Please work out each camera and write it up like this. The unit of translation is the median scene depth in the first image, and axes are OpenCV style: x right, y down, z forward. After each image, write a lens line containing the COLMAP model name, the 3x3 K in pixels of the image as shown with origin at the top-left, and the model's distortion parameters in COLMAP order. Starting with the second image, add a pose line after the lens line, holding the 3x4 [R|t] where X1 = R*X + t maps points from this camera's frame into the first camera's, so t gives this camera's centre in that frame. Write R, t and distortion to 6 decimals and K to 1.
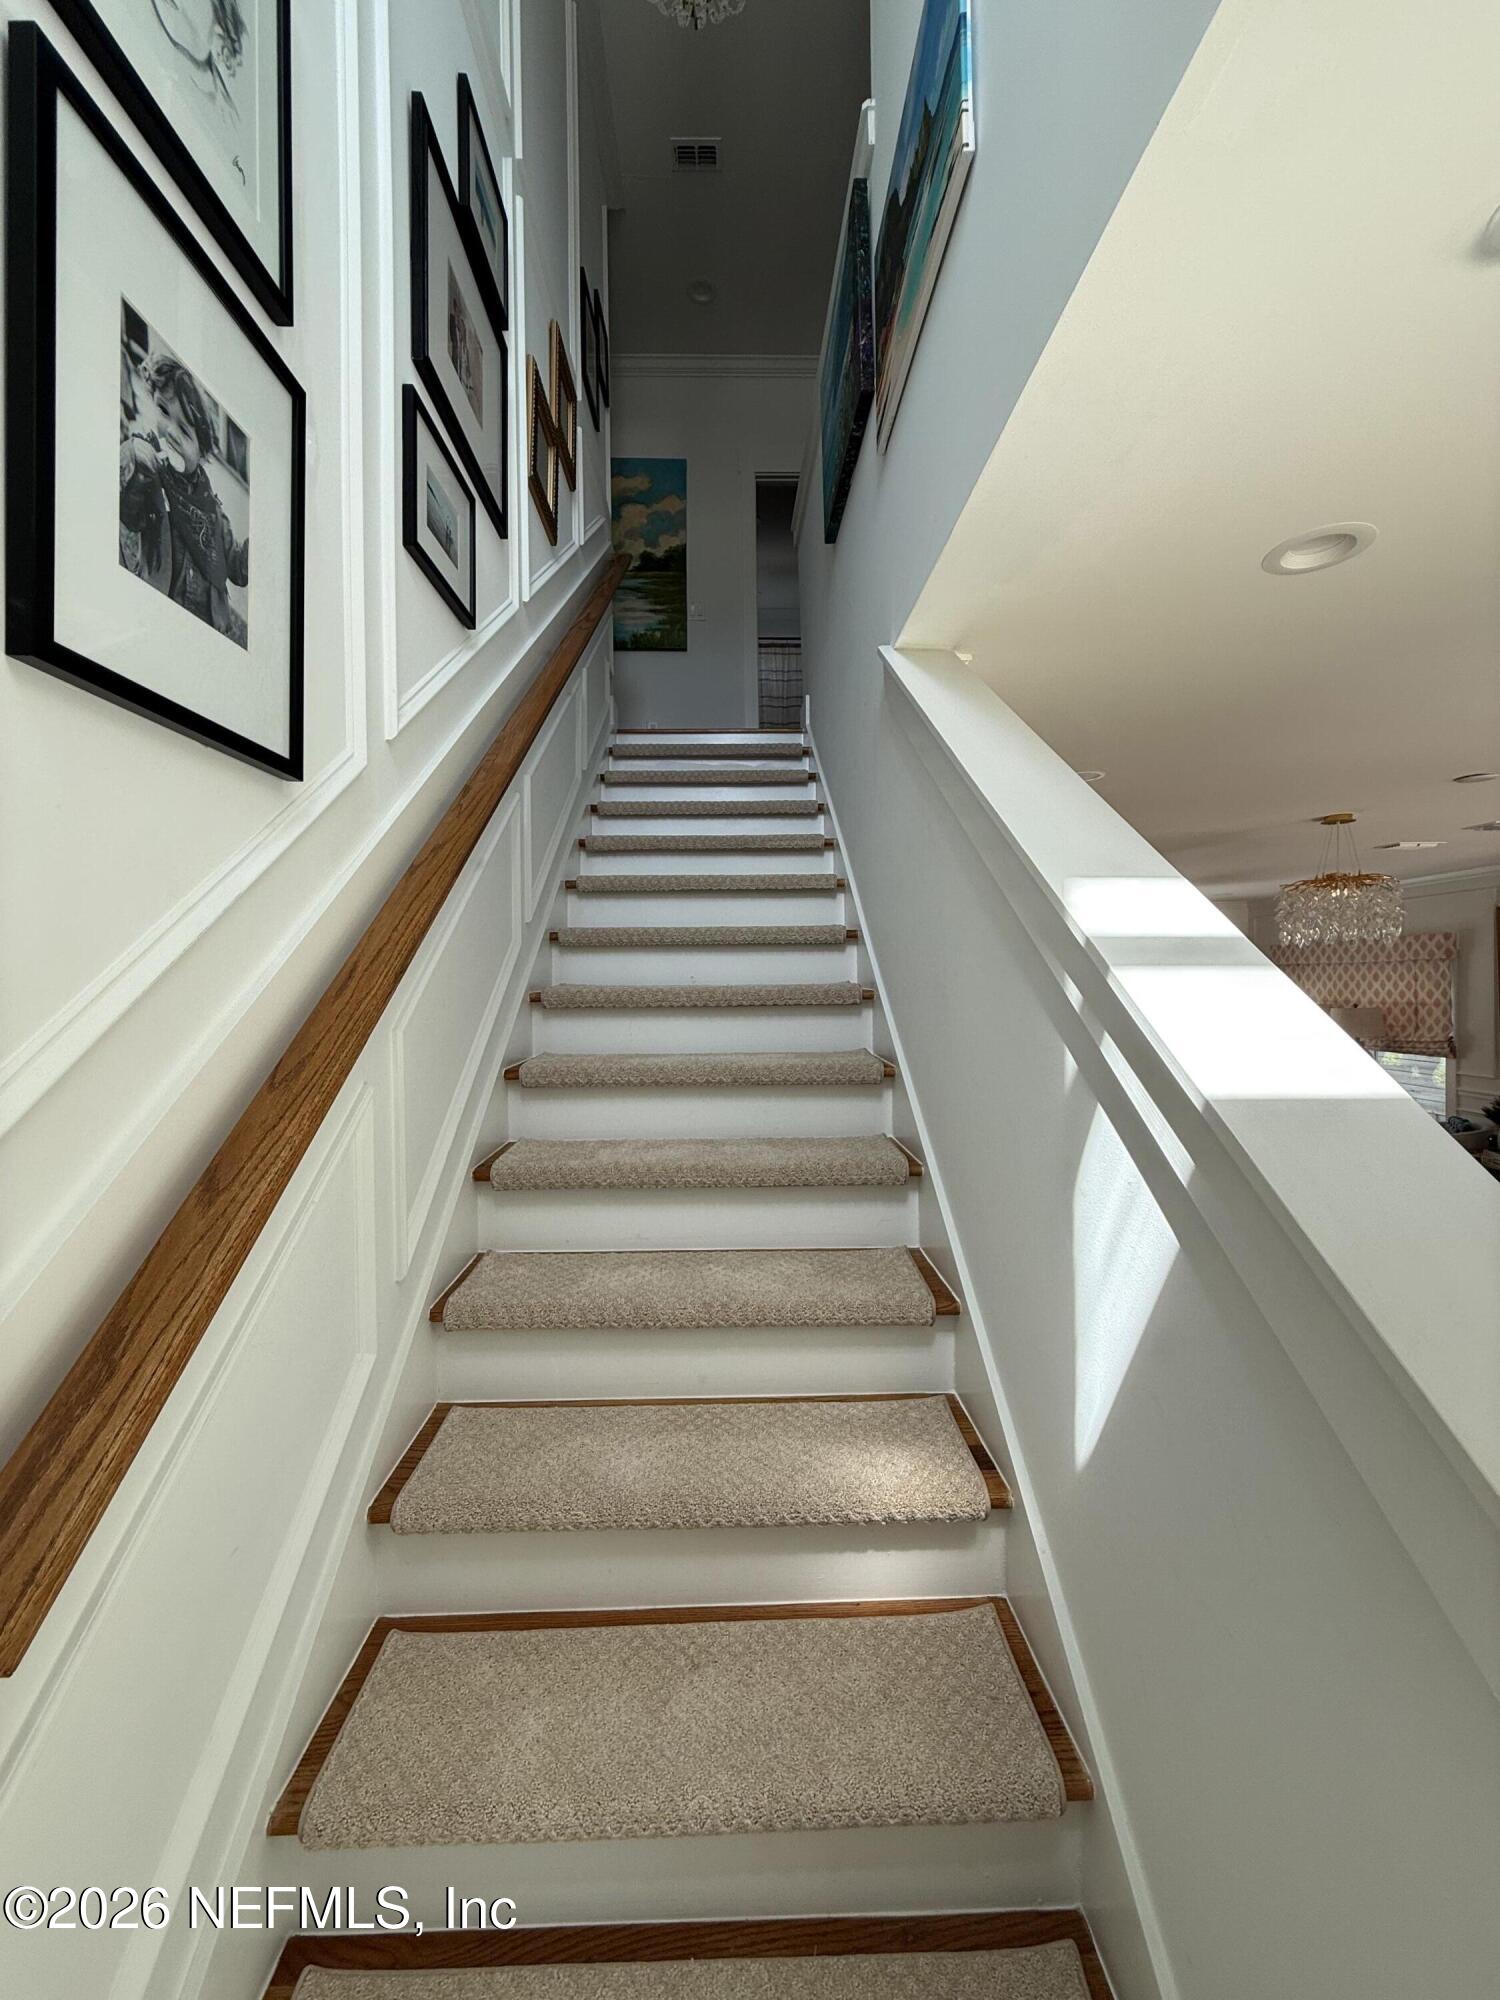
lens RADIAL K [[792.4, 0, 749.6], [0, 792.4, 996.3], [0, 0, 1]] dist [-0.001818, 0.000232]
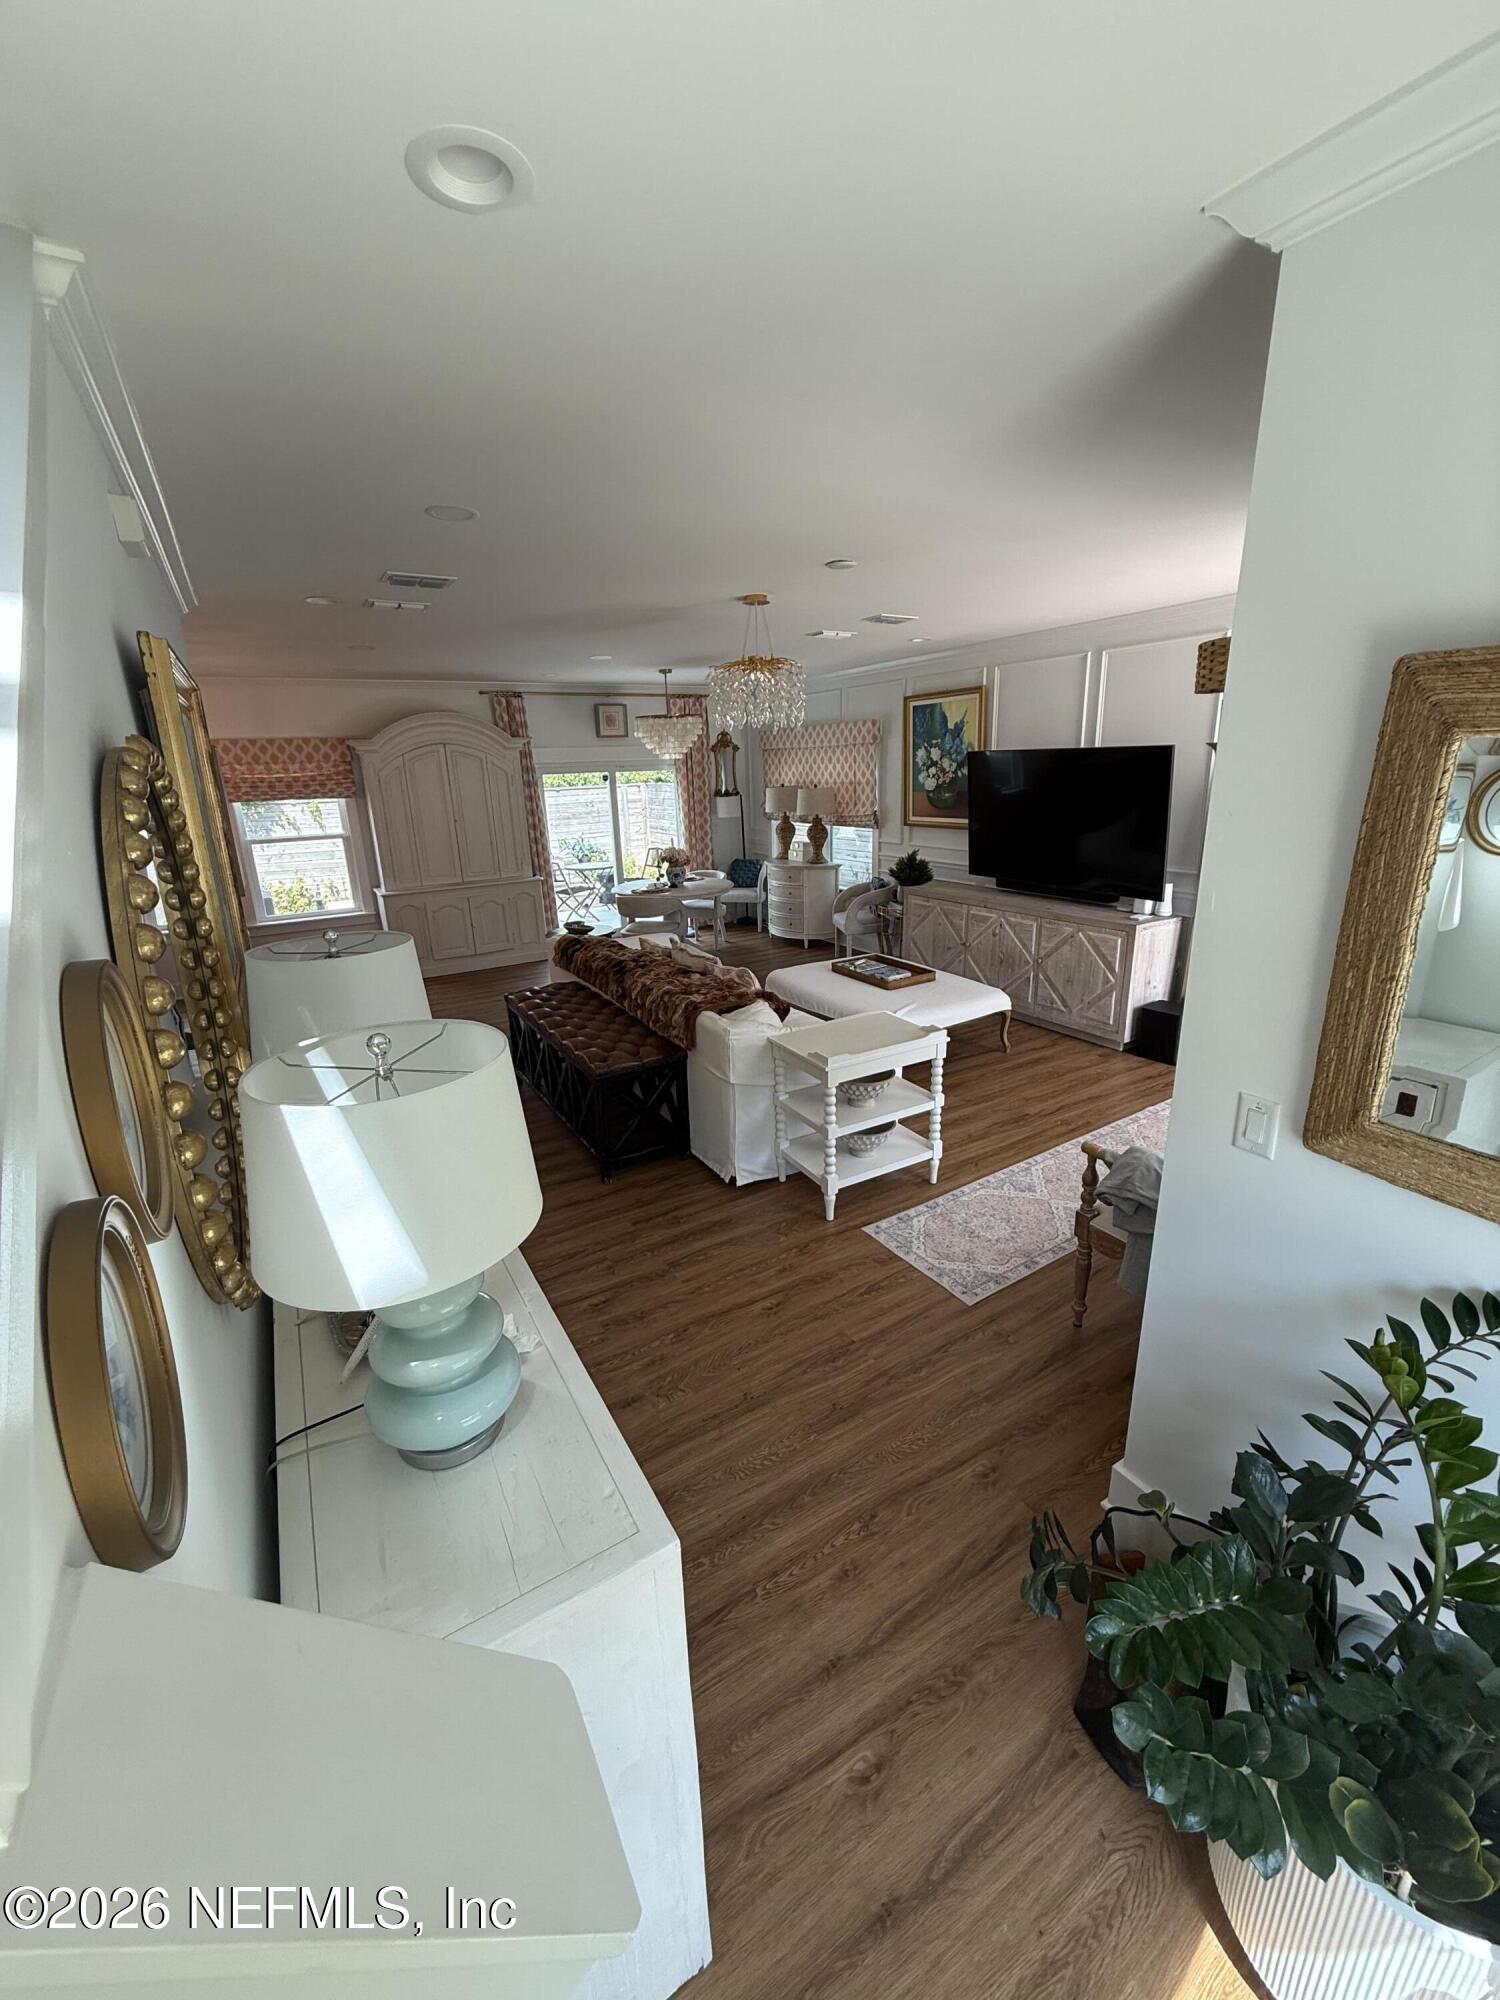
lens RADIAL K [[792.4, 0, 749.6], [0, 792.4, 996.3], [0, 0, 1]] dist [-0.001818, 0.000232]
pose [[0.873230, -0.149851, 0.463695, 0.114614], [0.026557, 0.964765, 0.261769, 0.002950], [-0.486583, -0.216270, 0.846442, 0.011223]]
